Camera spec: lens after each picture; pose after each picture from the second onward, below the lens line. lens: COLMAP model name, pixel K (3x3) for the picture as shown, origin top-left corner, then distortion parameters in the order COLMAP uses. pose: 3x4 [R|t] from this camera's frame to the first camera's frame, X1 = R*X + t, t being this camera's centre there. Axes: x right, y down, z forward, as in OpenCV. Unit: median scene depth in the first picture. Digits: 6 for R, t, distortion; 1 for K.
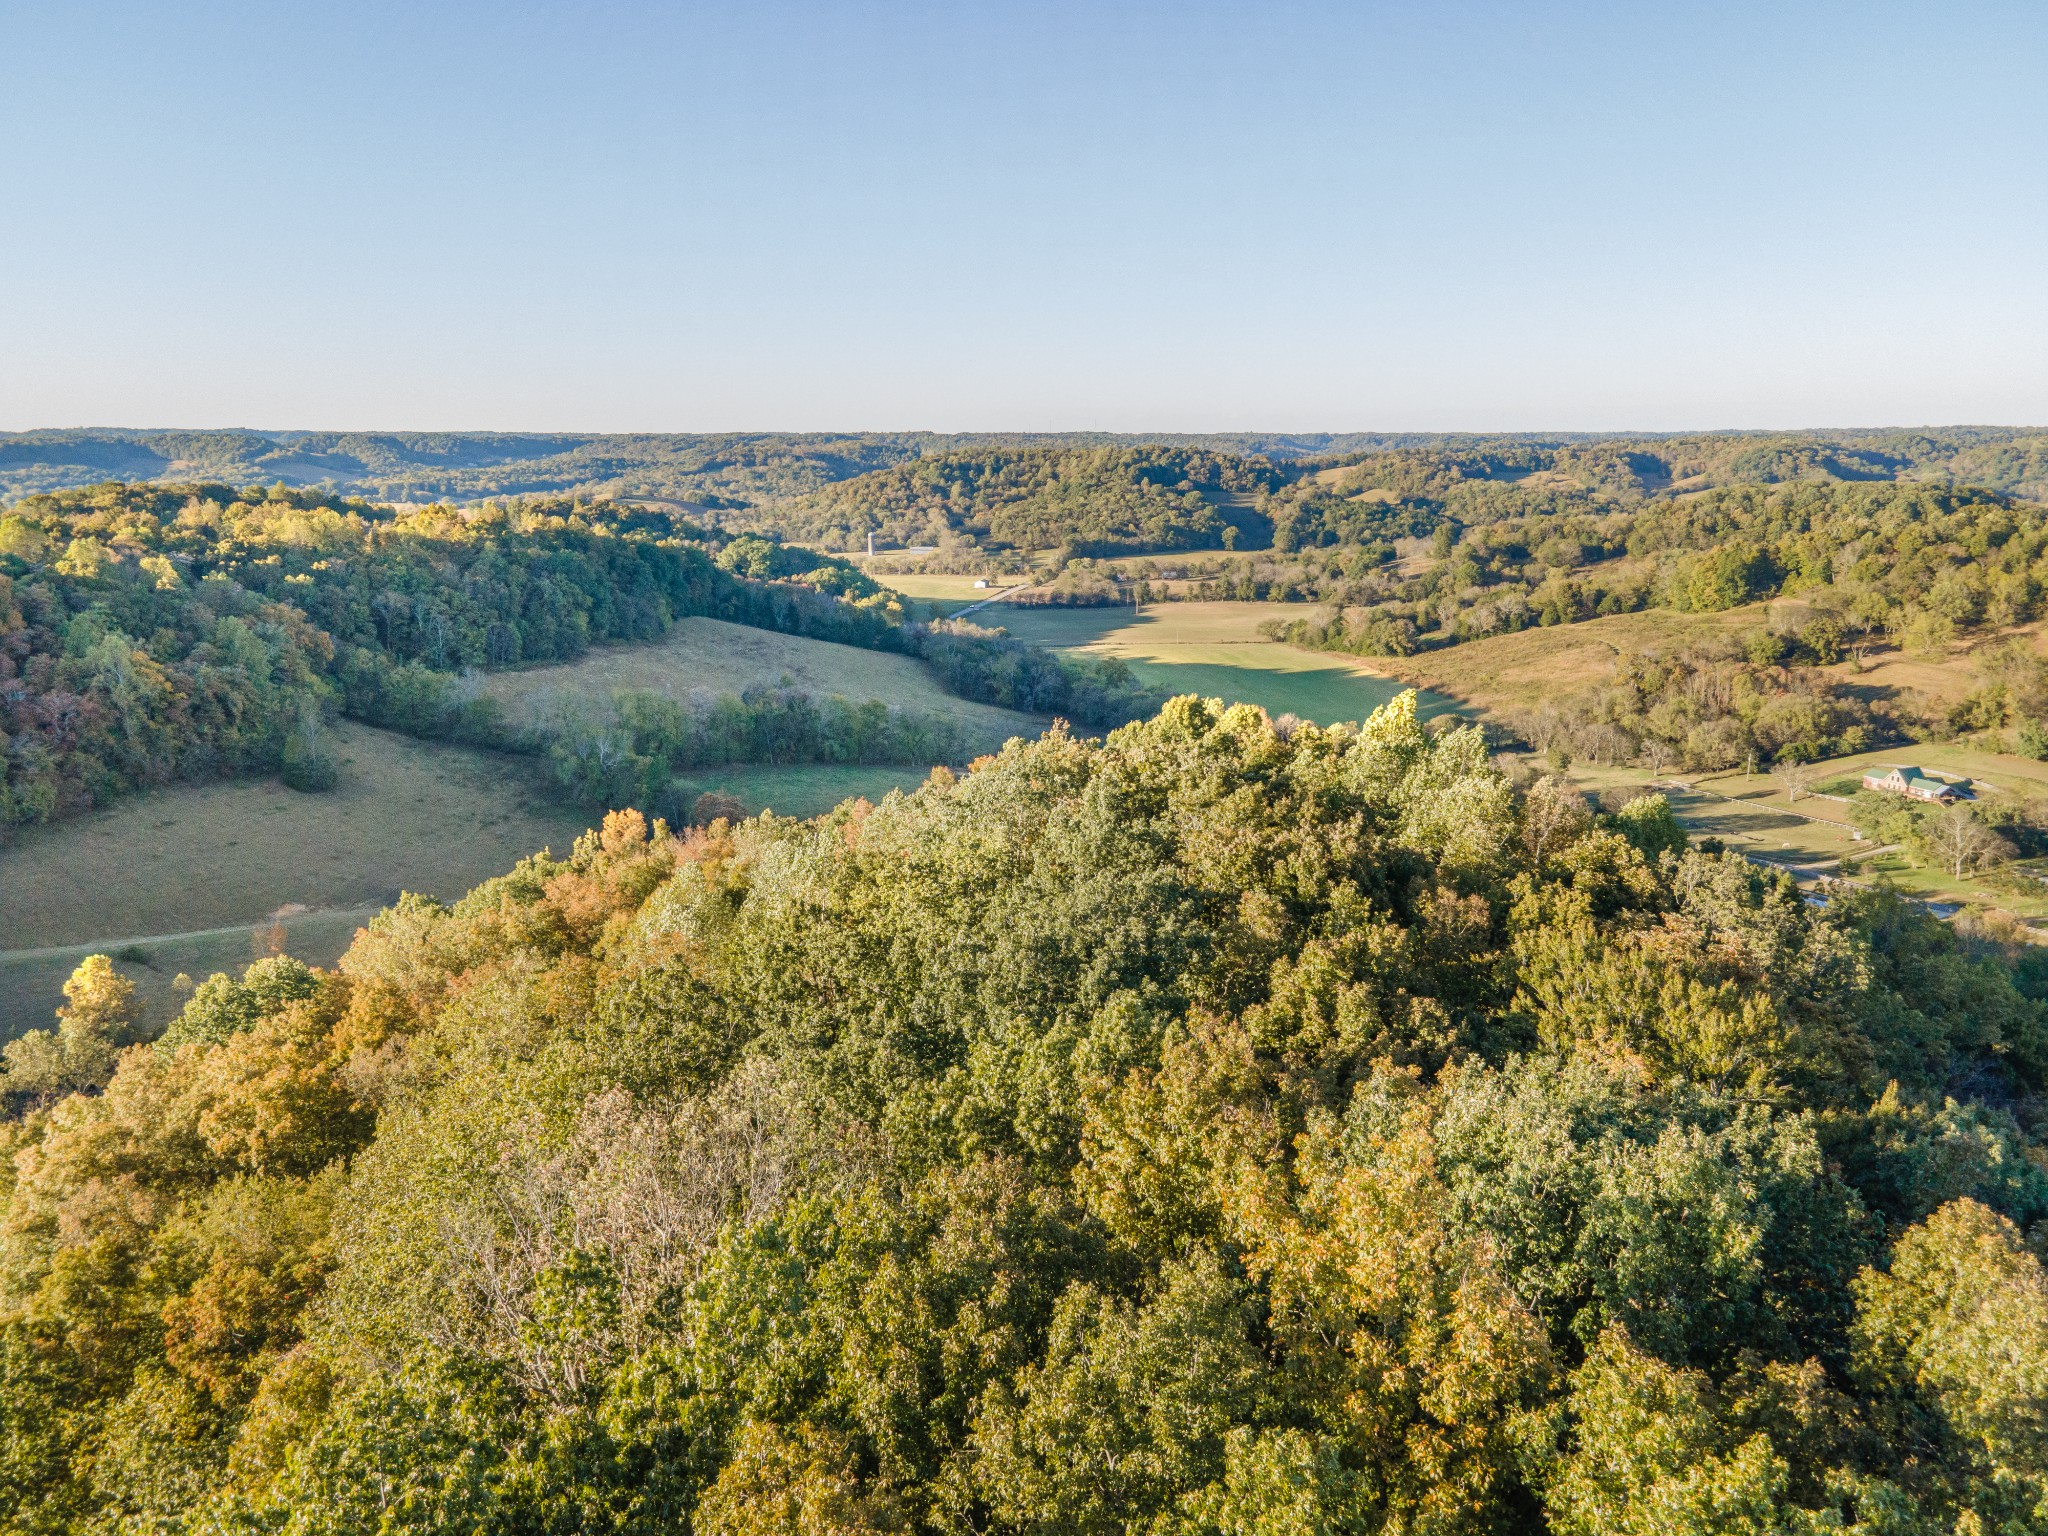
lens RADIAL K [[1510.0, 0, 1024.0], [0, 1510.0, 768.0], [0, 0, 1]] dist [0.003300, 0.068210]
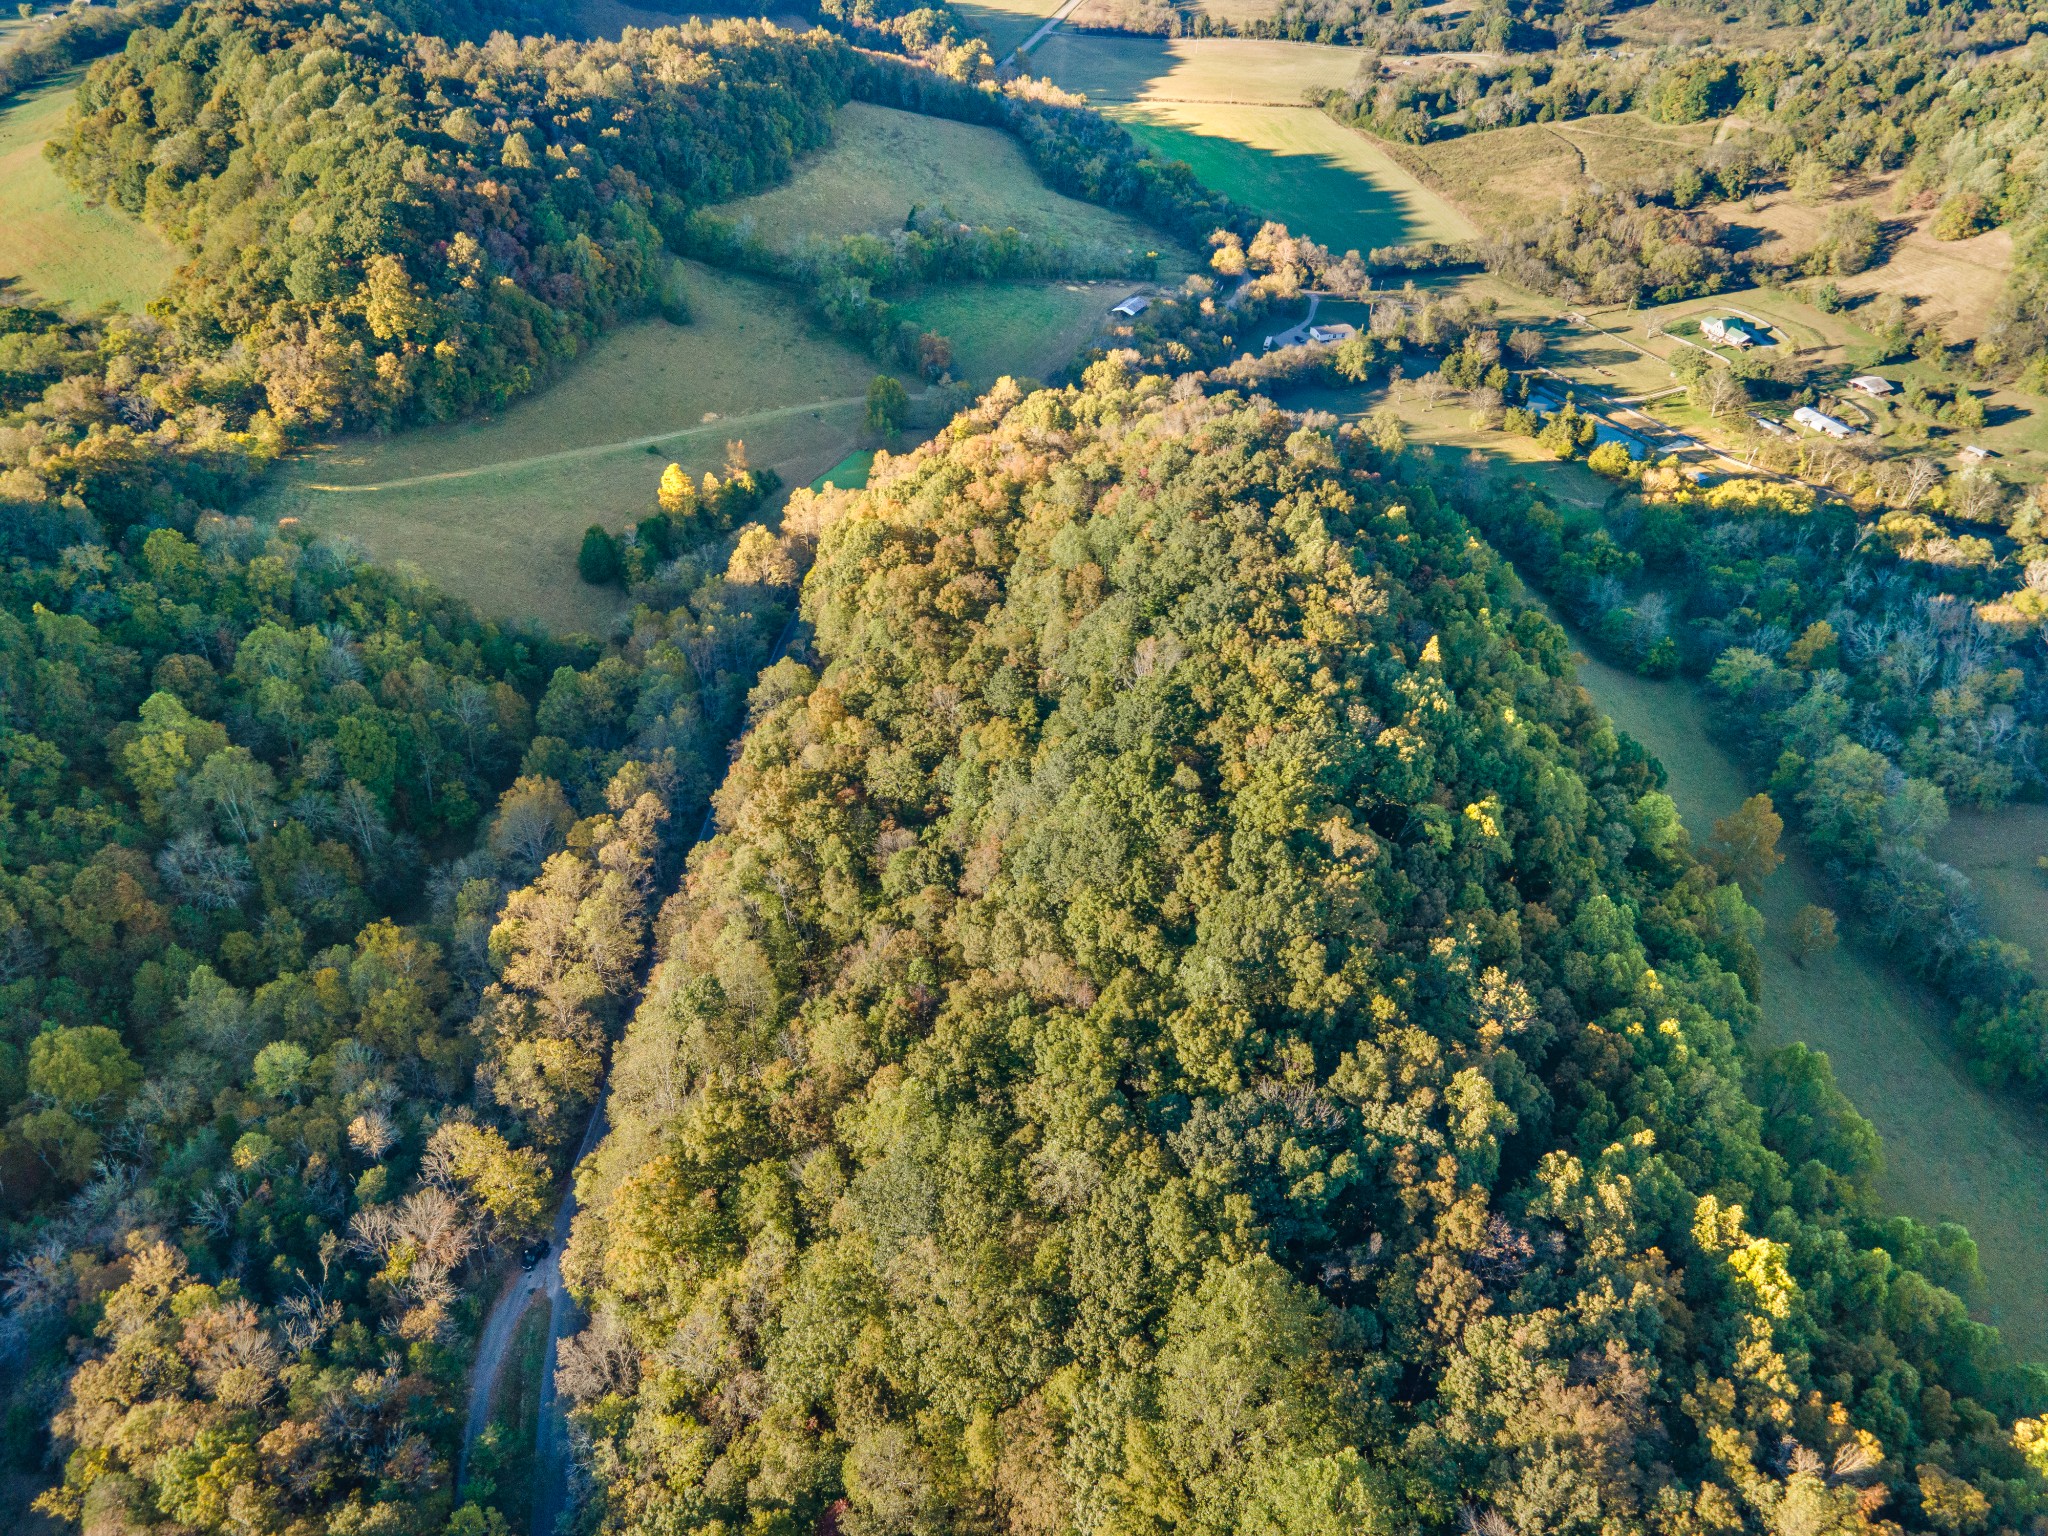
lens RADIAL K [[1510.0, 0, 1024.0], [0, 1510.0, 768.0], [0, 0, 1]] dist [0.003300, 0.068210]
pose [[0.998991, 0.044035, 0.008857, -0.065515], [-0.043682, 0.906554, 0.419824, -0.153103], [0.010457, -0.419787, 0.907562, -0.396662]]
